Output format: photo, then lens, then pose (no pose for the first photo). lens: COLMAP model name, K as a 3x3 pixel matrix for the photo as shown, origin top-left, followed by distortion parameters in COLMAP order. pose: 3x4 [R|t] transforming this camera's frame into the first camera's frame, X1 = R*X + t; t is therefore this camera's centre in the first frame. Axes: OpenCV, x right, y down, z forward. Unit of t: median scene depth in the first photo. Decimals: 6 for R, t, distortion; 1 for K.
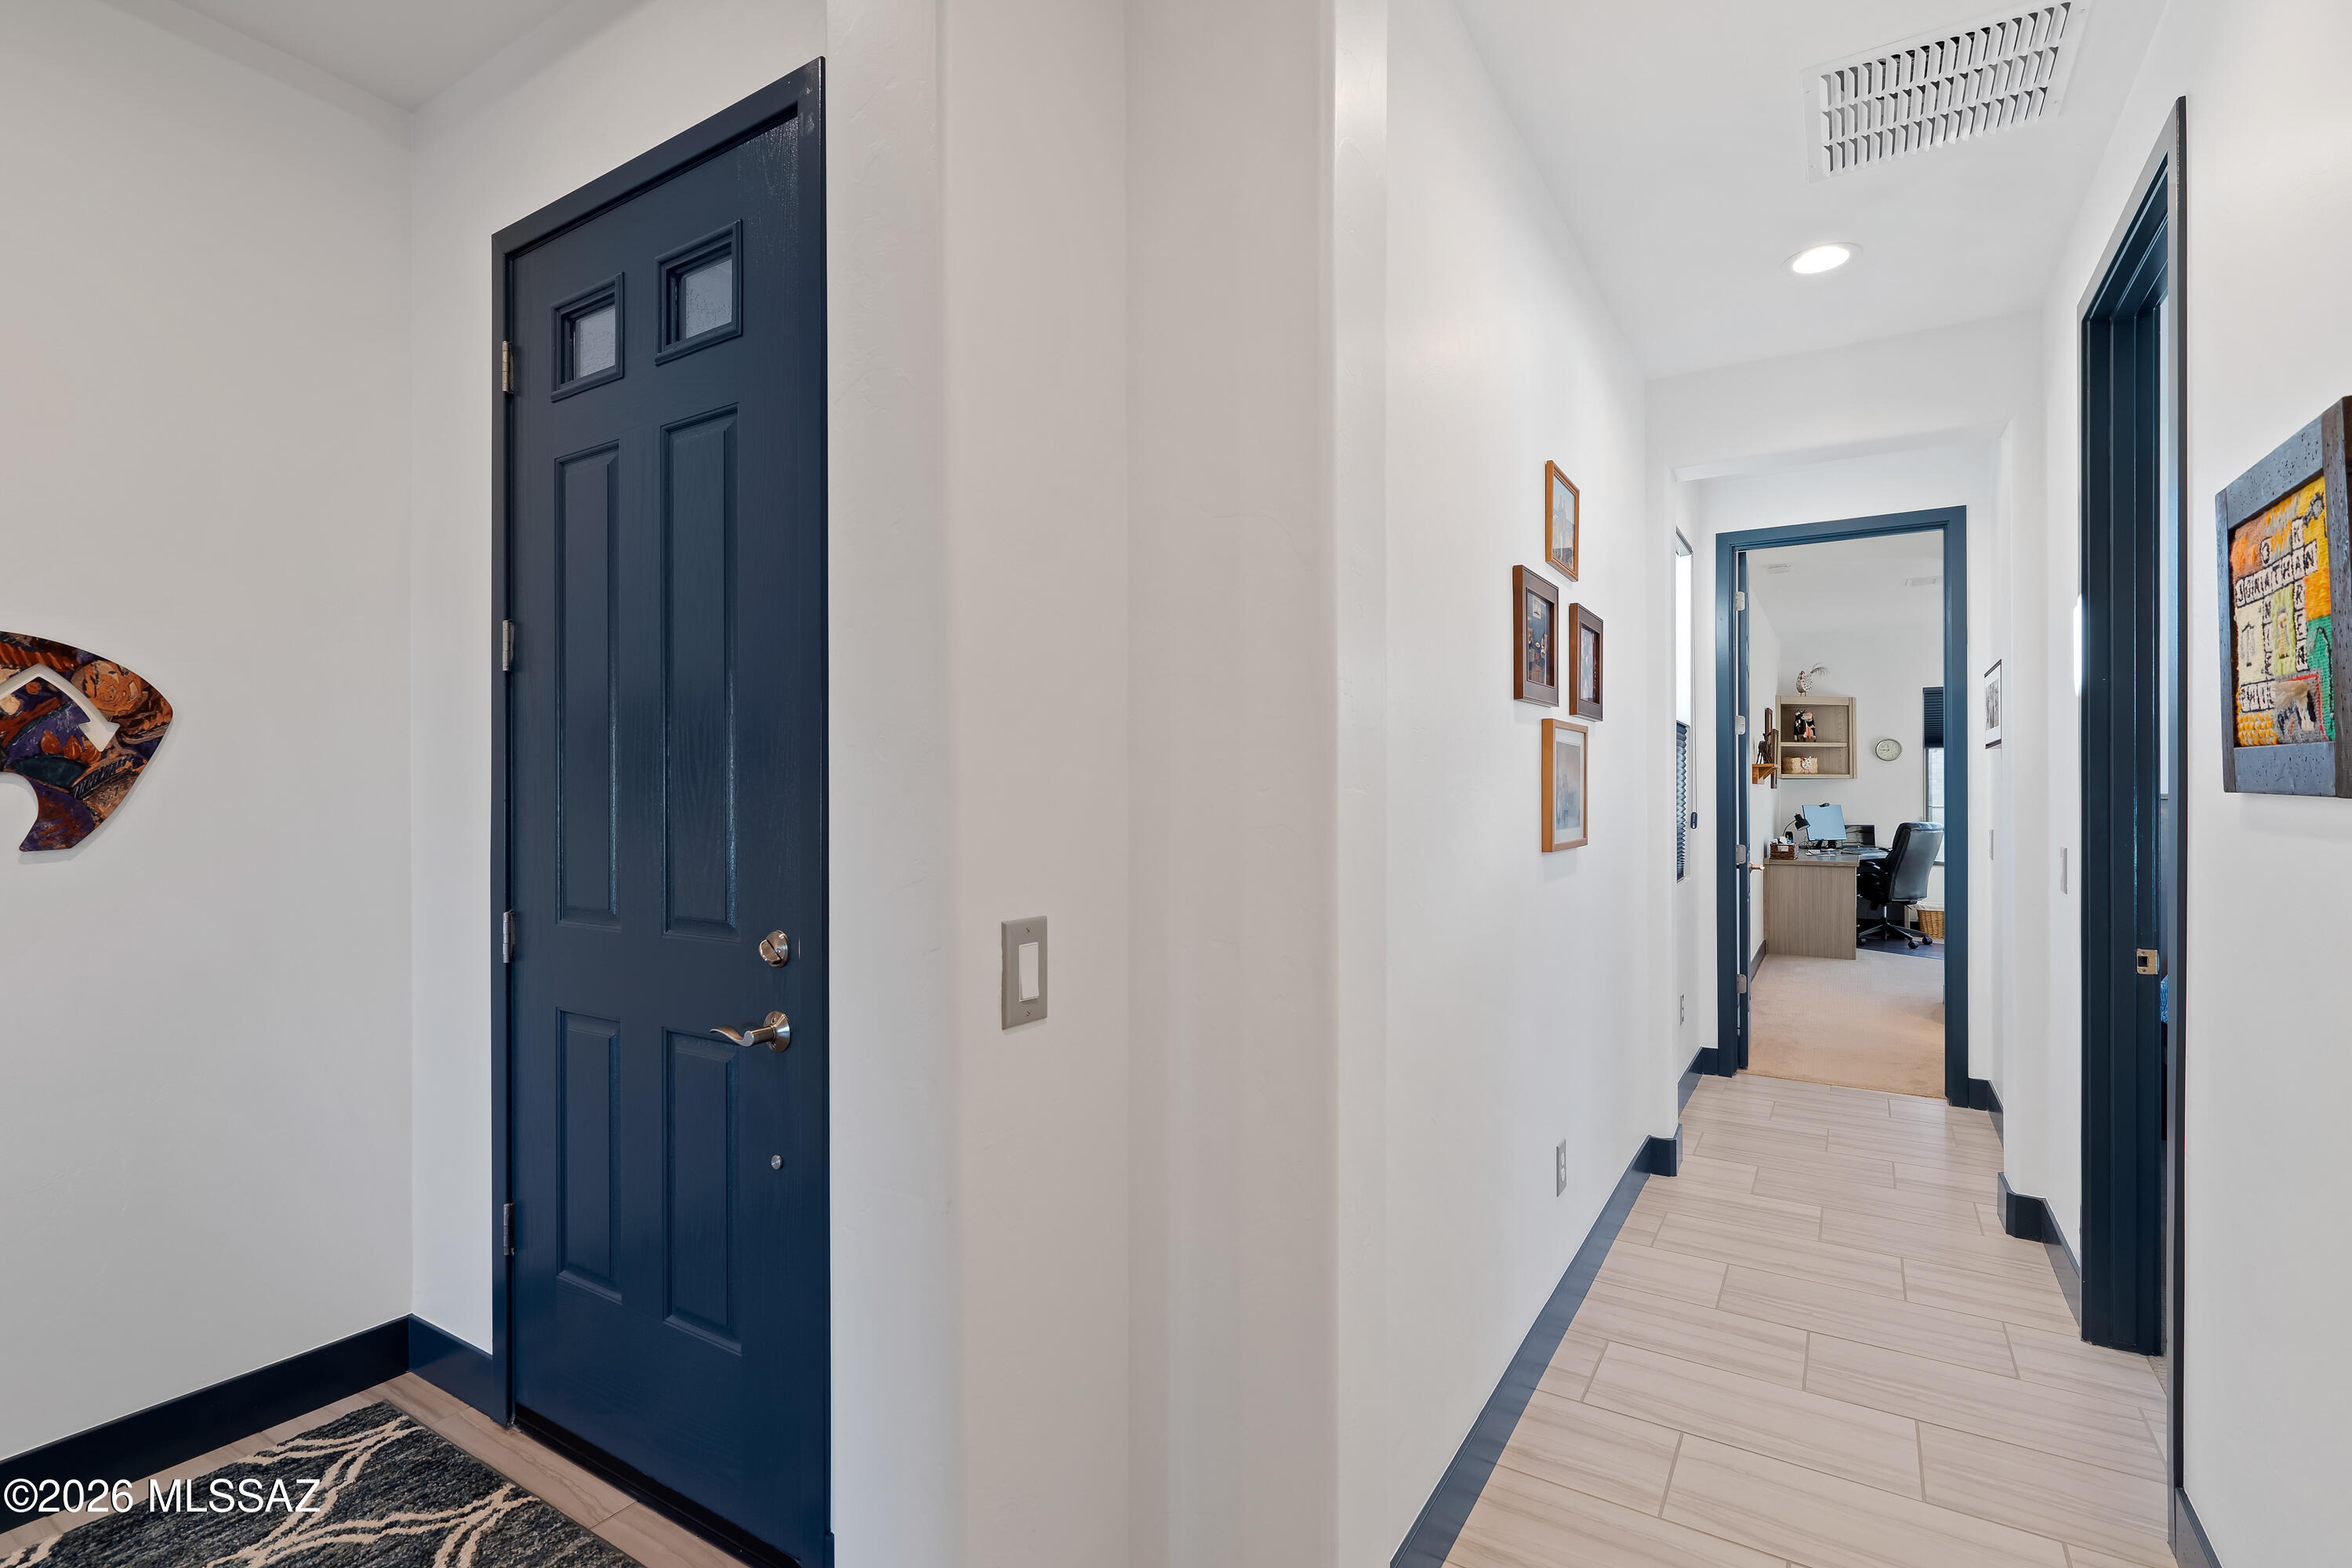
lens RADIAL K [[1087.6, 0, 1170.3], [0, 1087.6, 794.8], [0, 0, 1]] dist [-0.000978, 0.000279]
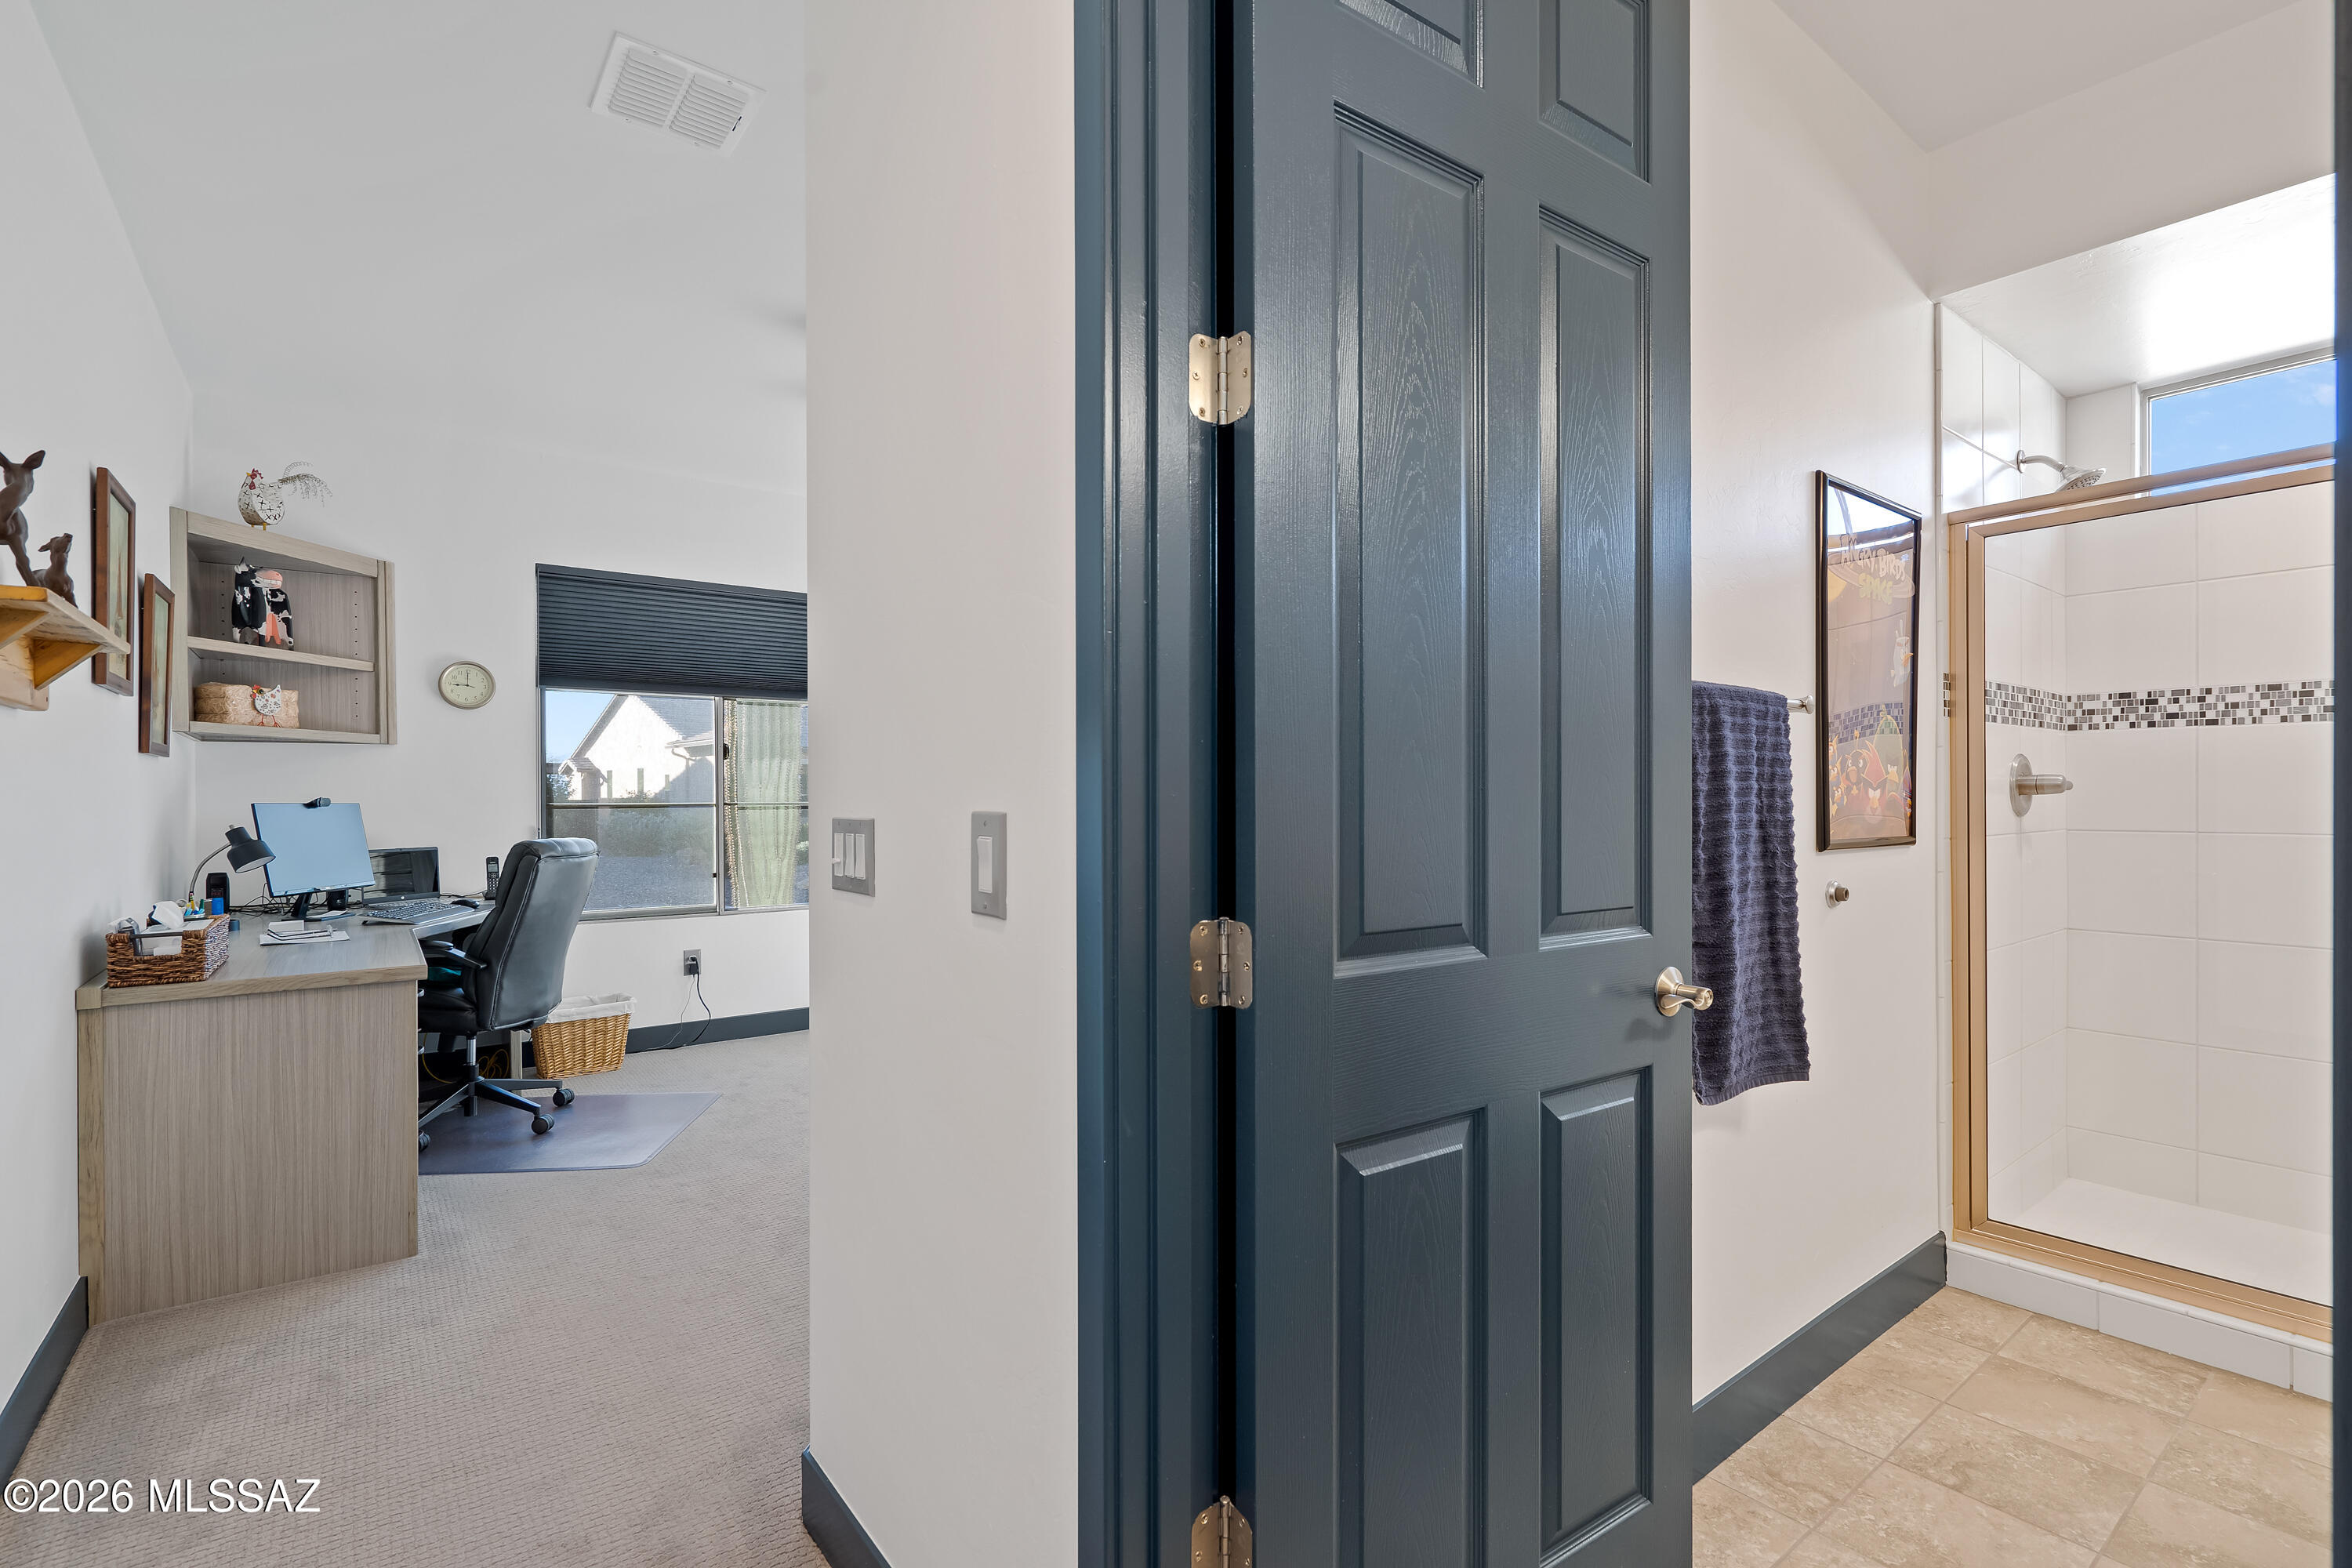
lens RADIAL K [[1068.6, 0, 1165.2], [0, 1068.6, 793.6], [0, 0, 1]] dist [-0.000894, 0.000479]
pose [[0.351186, 0.004553, 0.936295, 0.336137], [0.006402, 0.999953, -0.007264, 0.010640], [-0.936284, 0.008545, 0.351140, 0.557668]]
